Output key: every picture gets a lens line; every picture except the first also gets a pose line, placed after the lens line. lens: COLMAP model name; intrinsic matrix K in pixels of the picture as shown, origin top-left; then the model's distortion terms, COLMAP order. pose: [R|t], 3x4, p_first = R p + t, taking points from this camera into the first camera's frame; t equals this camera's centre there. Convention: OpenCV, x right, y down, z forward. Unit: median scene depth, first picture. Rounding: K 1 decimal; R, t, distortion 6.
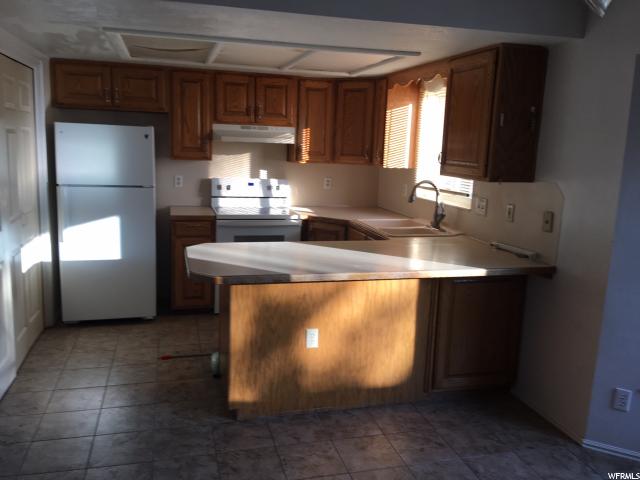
lens RADIAL K [[585.6, 0, 320.0], [0, 585.6, 240.0], [0, 0, 1]] dist [0.088764, -0.004445]
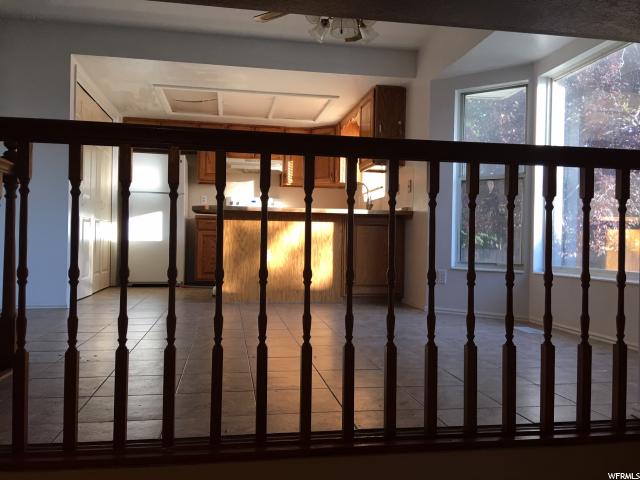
lens RADIAL K [[585.6, 0, 320.0], [0, 585.6, 240.0], [0, 0, 1]] dist [0.088764, -0.004445]
pose [[0.995811, -0.020836, -0.089025, 0.232254], [0.005277, 0.985161, -0.171553, 0.334576], [0.091278, 0.170364, 0.981144, -0.507203]]
